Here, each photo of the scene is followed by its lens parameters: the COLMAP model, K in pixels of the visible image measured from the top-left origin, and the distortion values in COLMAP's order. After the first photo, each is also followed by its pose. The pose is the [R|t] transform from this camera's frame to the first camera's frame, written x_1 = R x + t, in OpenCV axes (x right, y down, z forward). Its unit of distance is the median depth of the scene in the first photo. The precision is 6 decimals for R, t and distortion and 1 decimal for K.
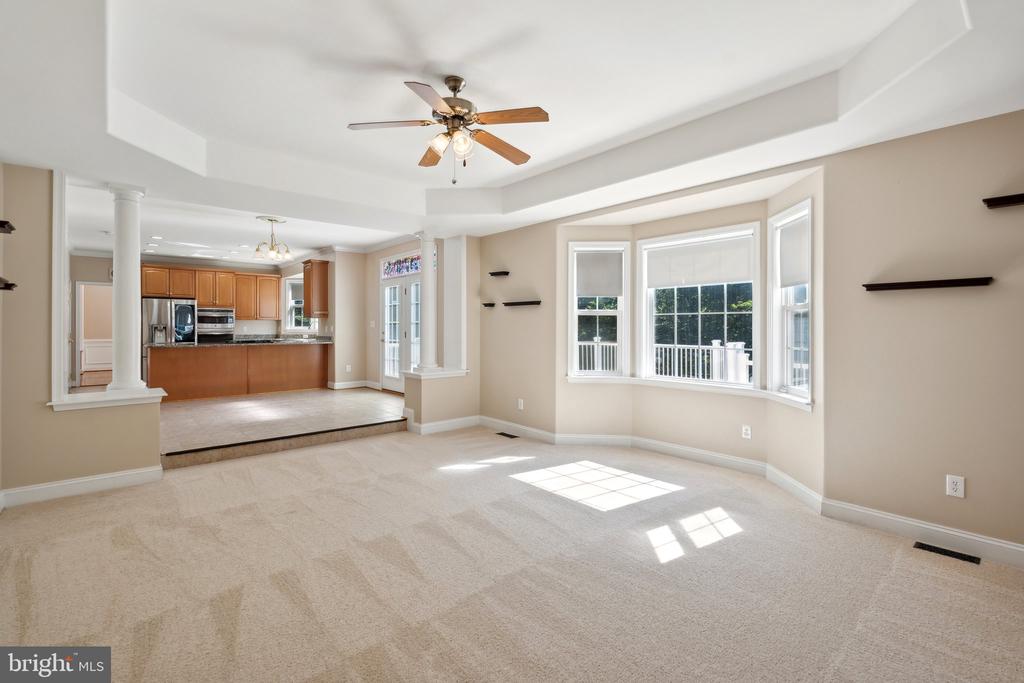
lens RADIAL K [[464.0, 0, 512.0], [0, 464.0, 324.9], [0, 0, 1]] dist [-0.006705, 0.001758]
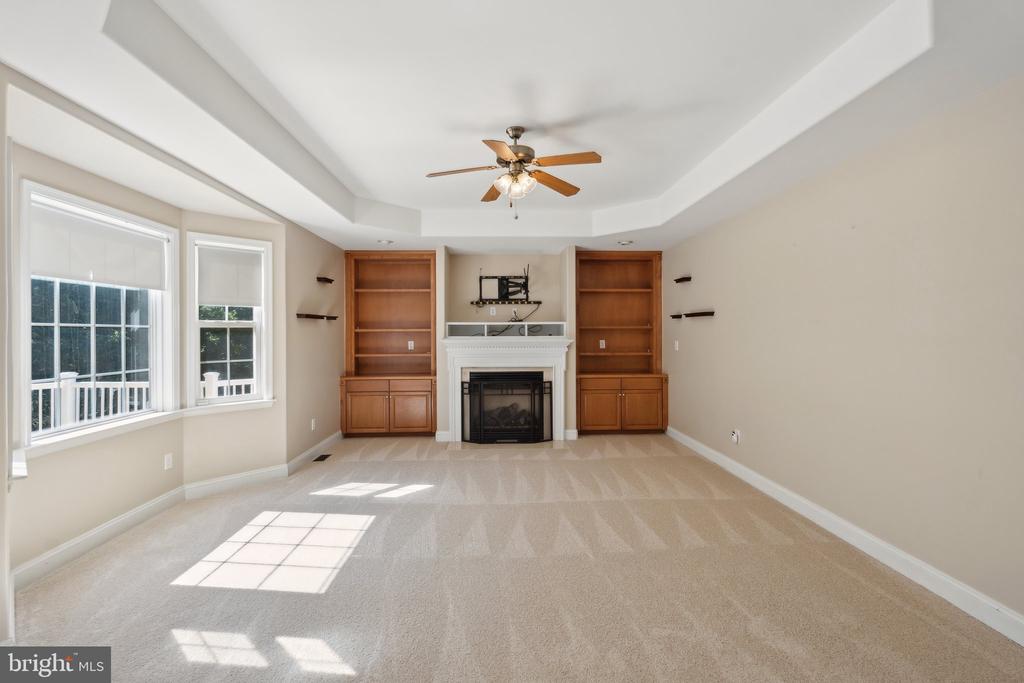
lens RADIAL K [[464.0, 0, 514.7], [0, 464.0, 330.9], [0, 0, 1]] dist [-0.006705, 0.001758]
pose [[-0.780205, 0.004348, 0.625509, -0.259827], [0.000480, 0.999980, -0.006352, -0.006369], [-0.625524, -0.004655, -0.780191, 0.588323]]
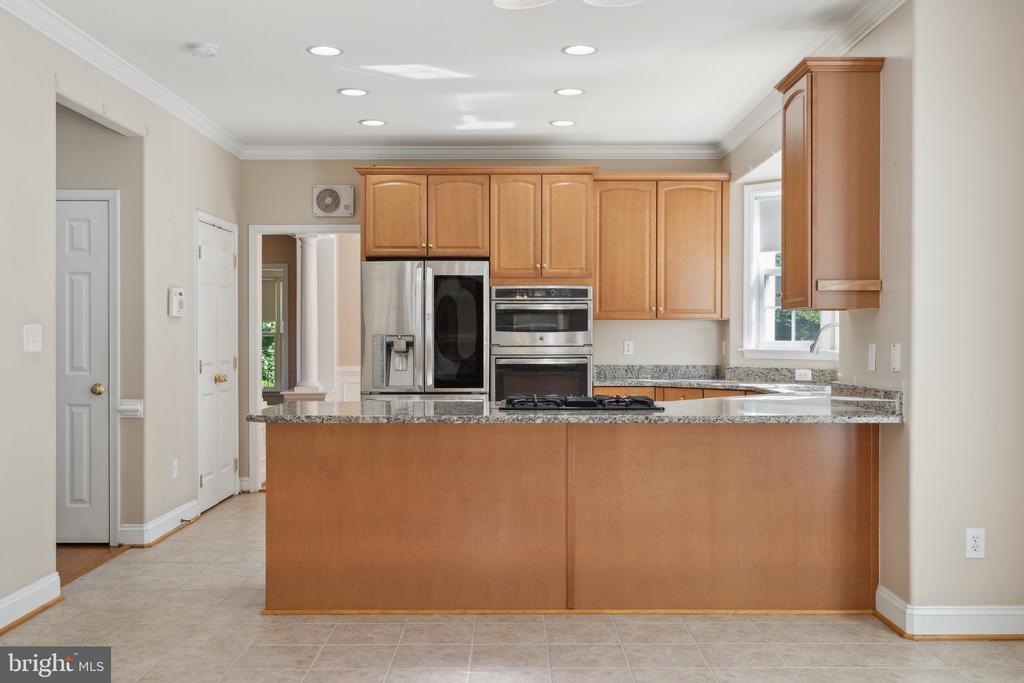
lens RADIAL K [[1031.4, 0, 505.9], [0, 1031.4, 349.0], [0, 0, 1]] dist [-0.000378, 0.000000]
pose [[0.747789, 0.011400, -0.663838, -0.192859], [0.001761, 0.999815, 0.019154, -0.005300], [0.663934, -0.015492, 0.747631, 0.486524]]
